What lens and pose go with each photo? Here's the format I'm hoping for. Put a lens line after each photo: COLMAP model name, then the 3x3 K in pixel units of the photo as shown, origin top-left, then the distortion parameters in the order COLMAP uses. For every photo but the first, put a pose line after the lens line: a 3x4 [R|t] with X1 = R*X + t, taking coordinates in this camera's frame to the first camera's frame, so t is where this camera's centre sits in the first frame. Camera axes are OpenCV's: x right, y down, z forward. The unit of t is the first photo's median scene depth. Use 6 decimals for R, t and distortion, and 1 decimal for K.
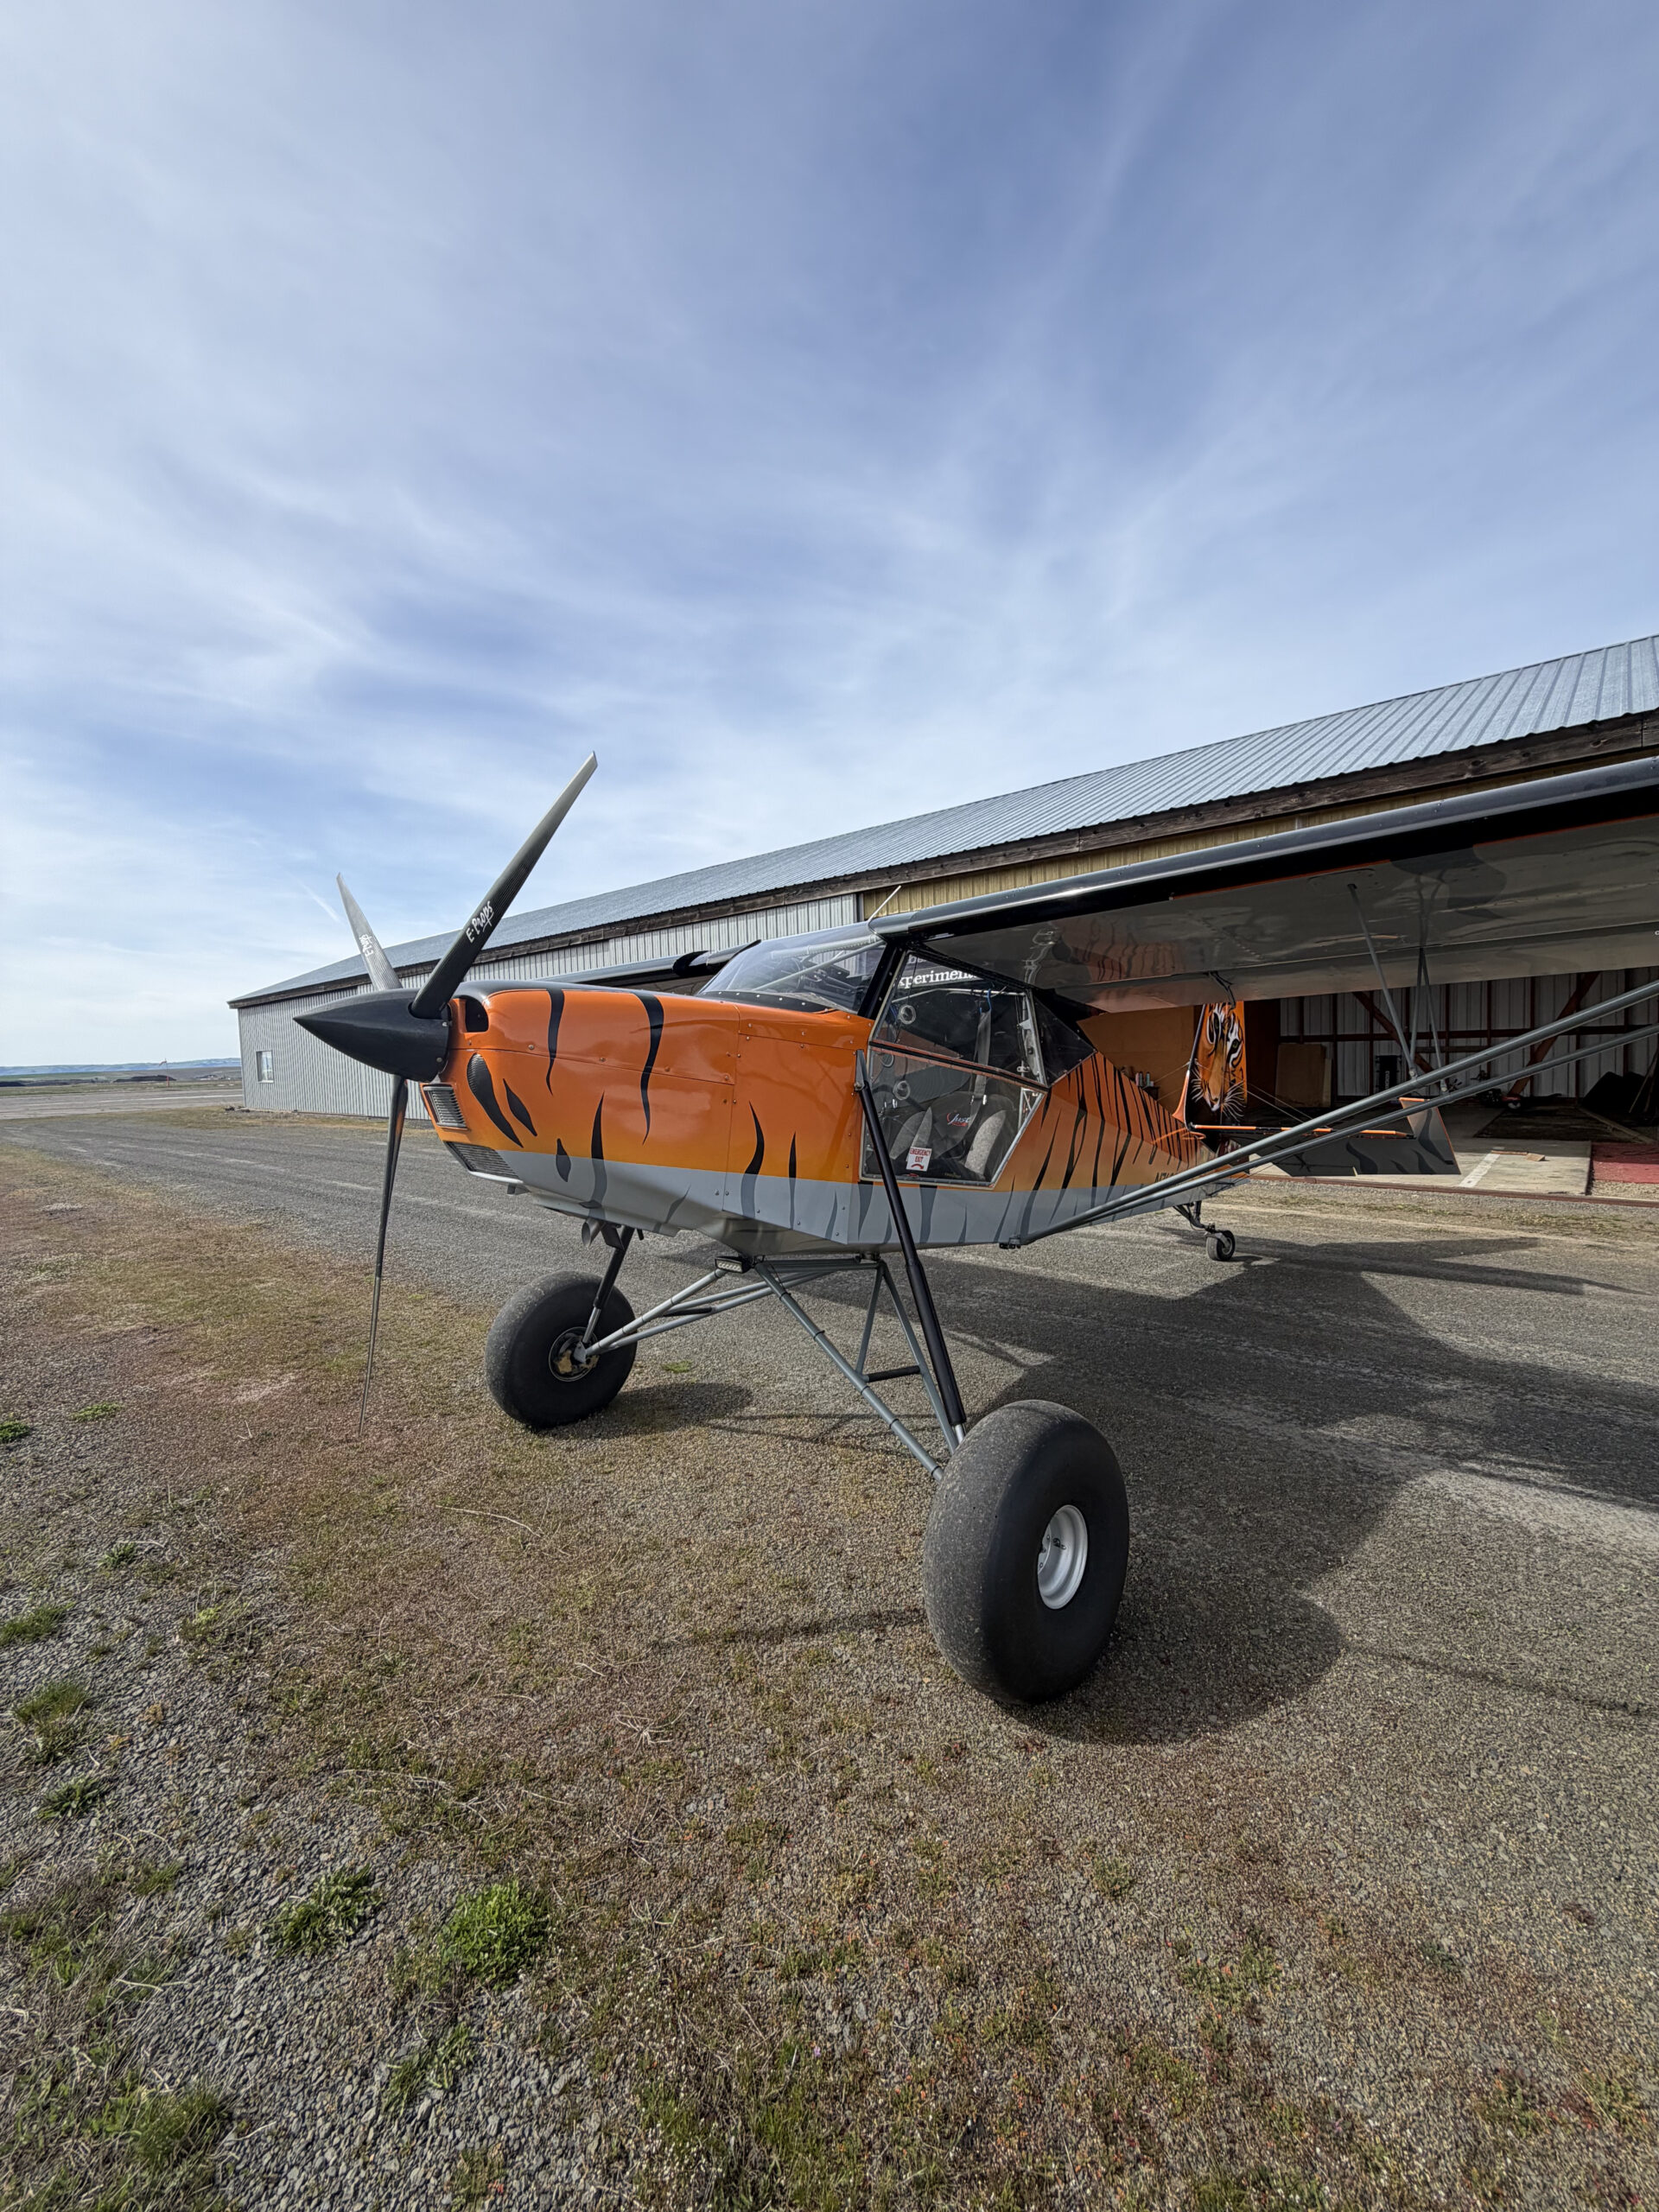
lens RADIAL K [[874.6, 0, 827.0], [0, 874.6, 1098.5], [0, 0, 1]] dist [-0.002586, -0.000236]
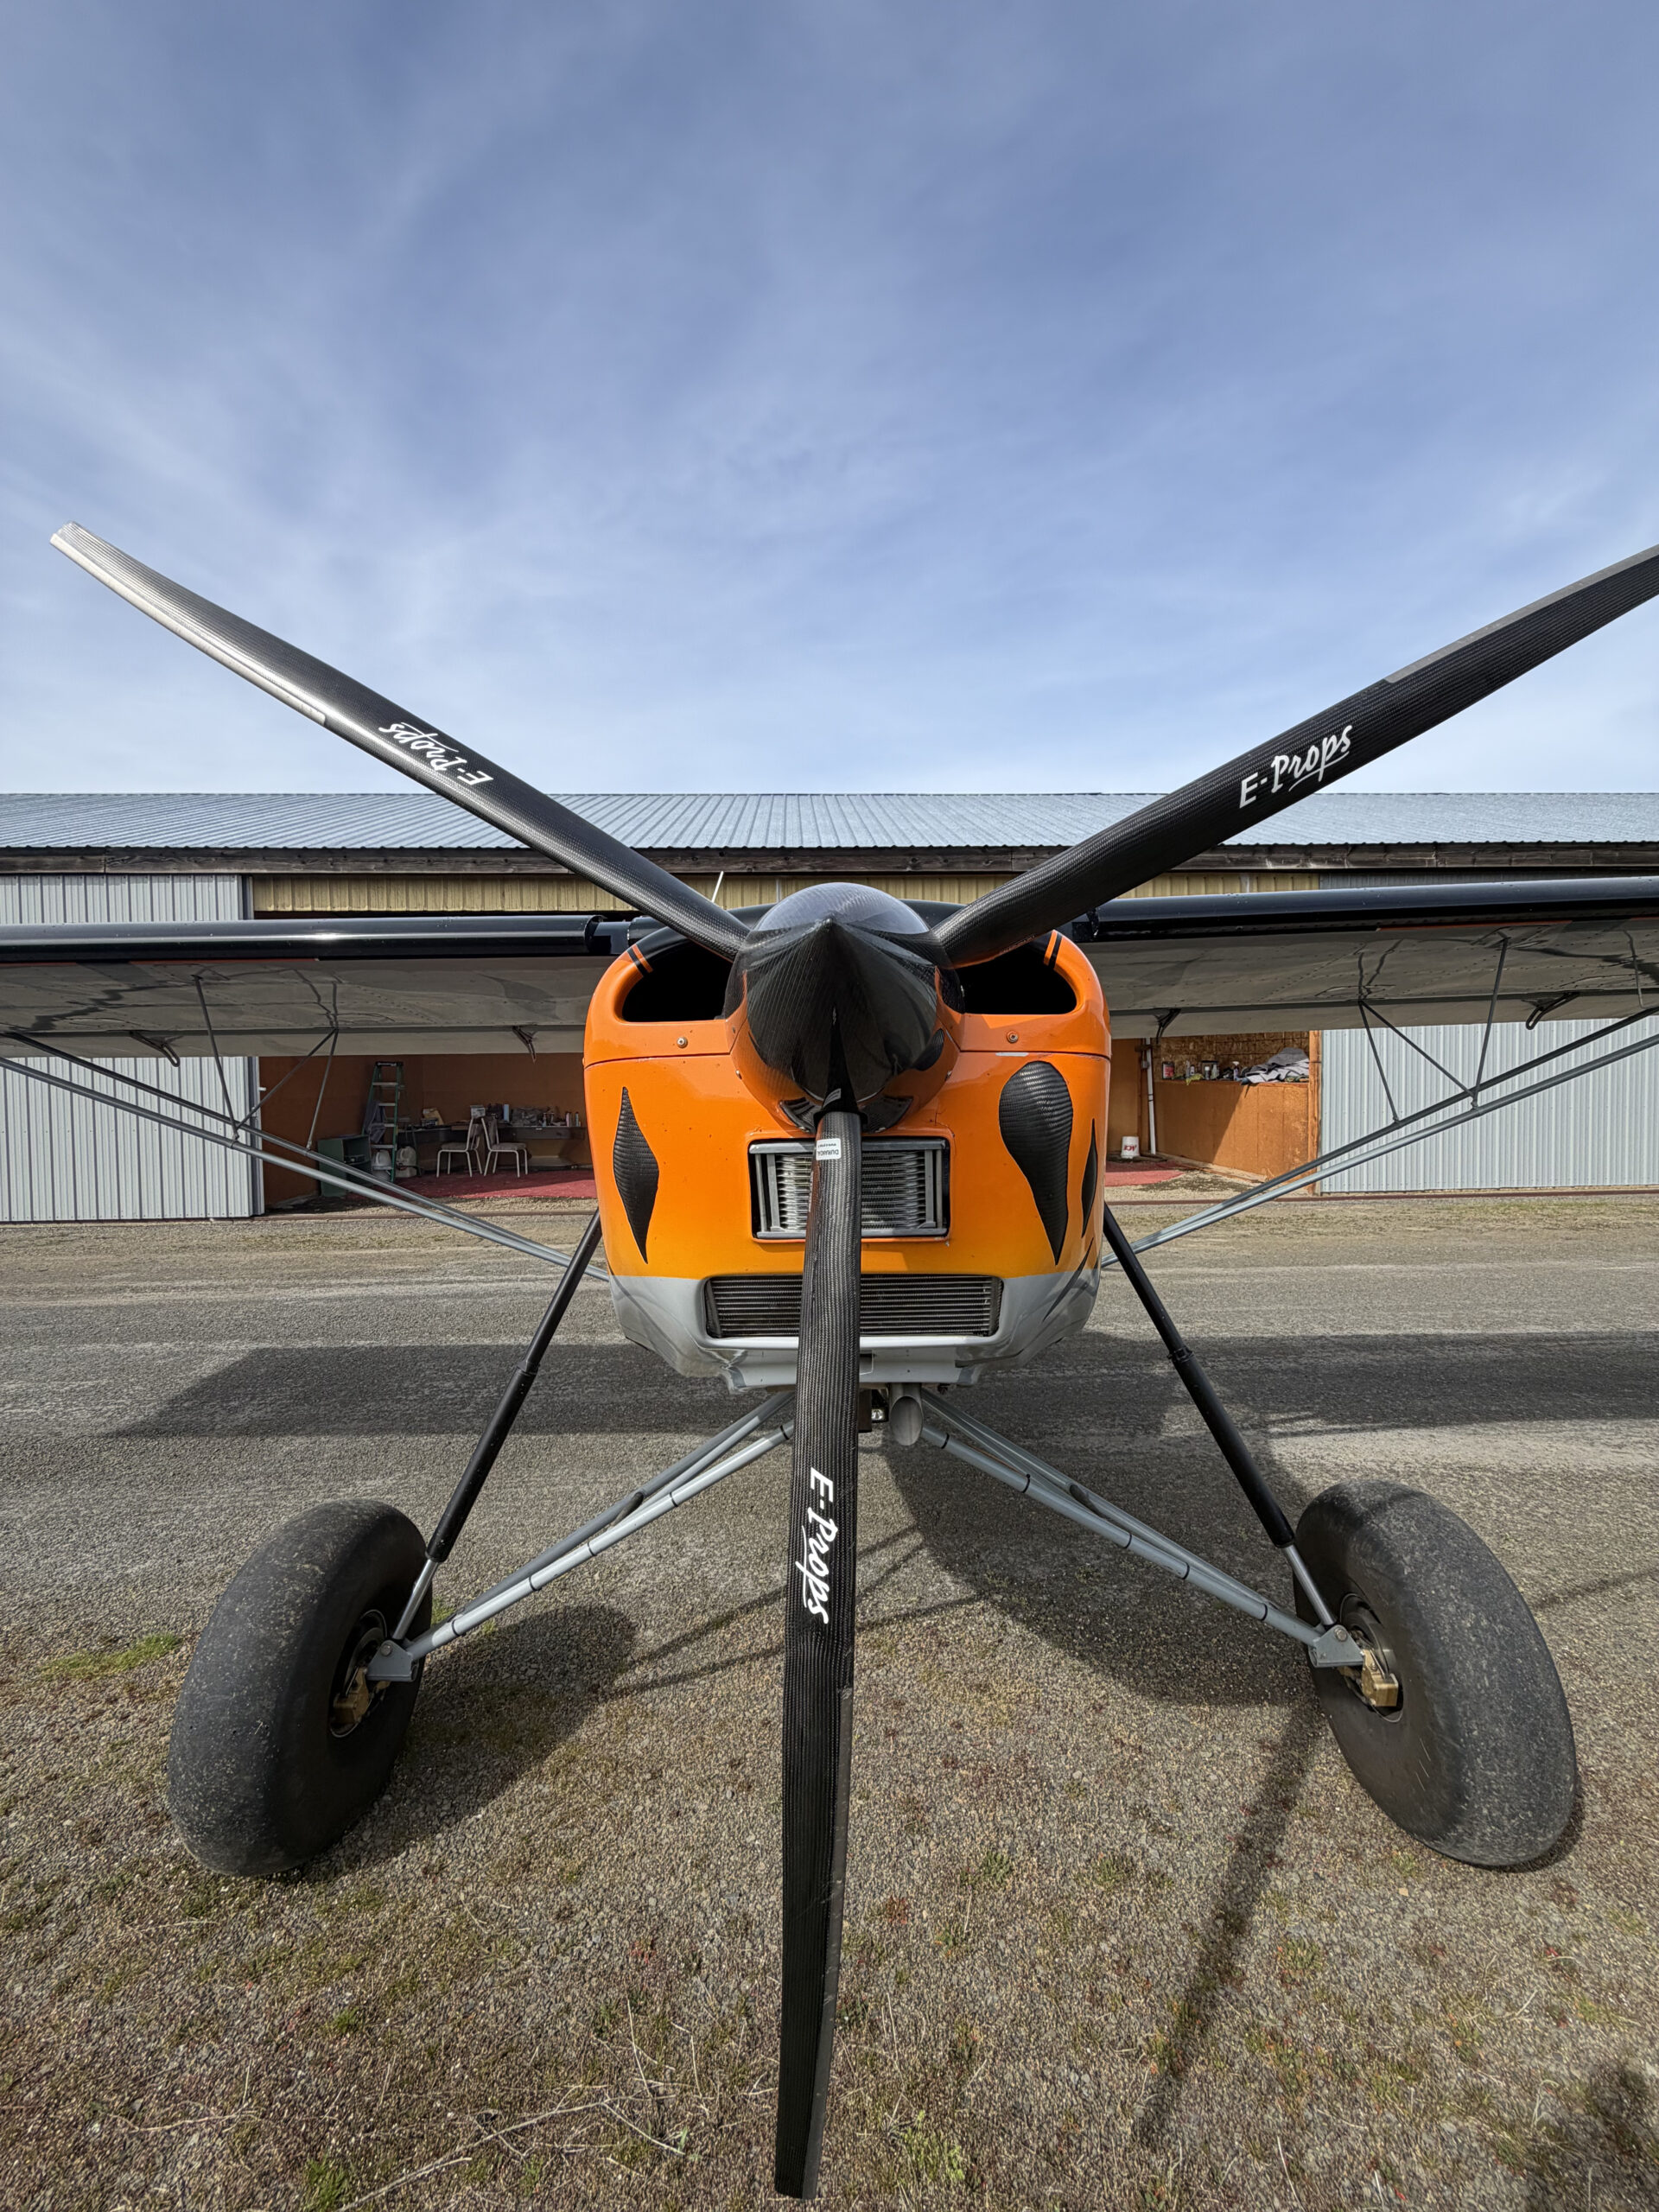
lens RADIAL K [[874.6, 0, 827.0], [0, 874.6, 1098.5], [0, 0, 1]] dist [-0.002586, -0.000236]
pose [[0.715569, 0.002738, 0.698537, -0.121633], [0.030500, 0.998916, -0.035159, -0.002772], [-0.697876, 0.046464, 0.714710, 0.119804]]
